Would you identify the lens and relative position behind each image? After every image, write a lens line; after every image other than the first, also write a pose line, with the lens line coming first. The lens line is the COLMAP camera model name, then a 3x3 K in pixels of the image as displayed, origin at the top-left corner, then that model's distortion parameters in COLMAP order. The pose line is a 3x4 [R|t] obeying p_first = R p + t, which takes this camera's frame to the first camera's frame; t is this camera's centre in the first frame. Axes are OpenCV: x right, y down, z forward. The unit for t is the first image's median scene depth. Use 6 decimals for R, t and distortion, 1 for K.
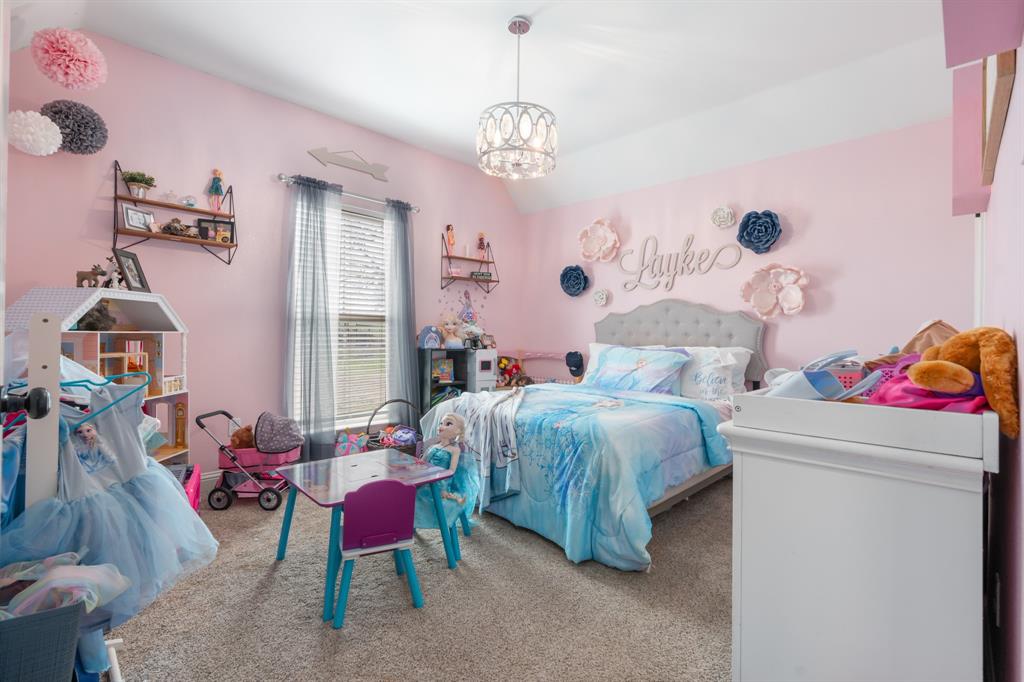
lens RADIAL K [[463.4, 0, 512.0], [0, 463.4, 341.0], [0, 0, 1]] dist [0.000449, -0.000033]
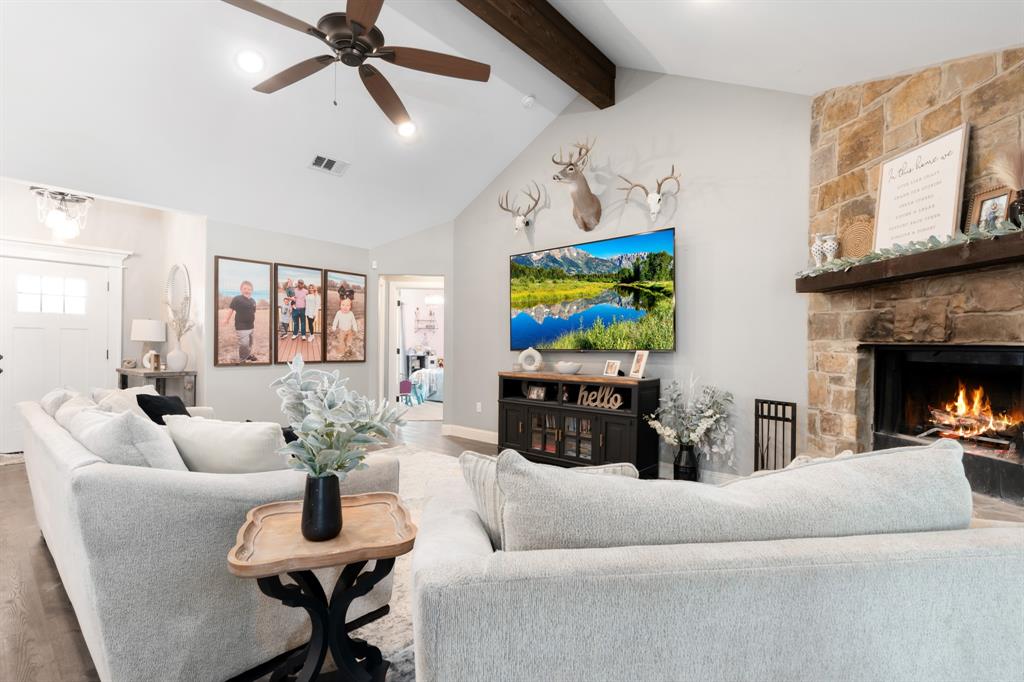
lens RADIAL K [[463.4, 0, 512.0], [0, 463.4, 341.0], [0, 0, 1]] dist [0.000449, -0.000033]
pose [[0.997844, -0.008203, 0.065110, 0.236456], [0.009550, 0.999746, -0.020390, -0.008299], [-0.064926, 0.020968, 0.997670, -1.738096]]
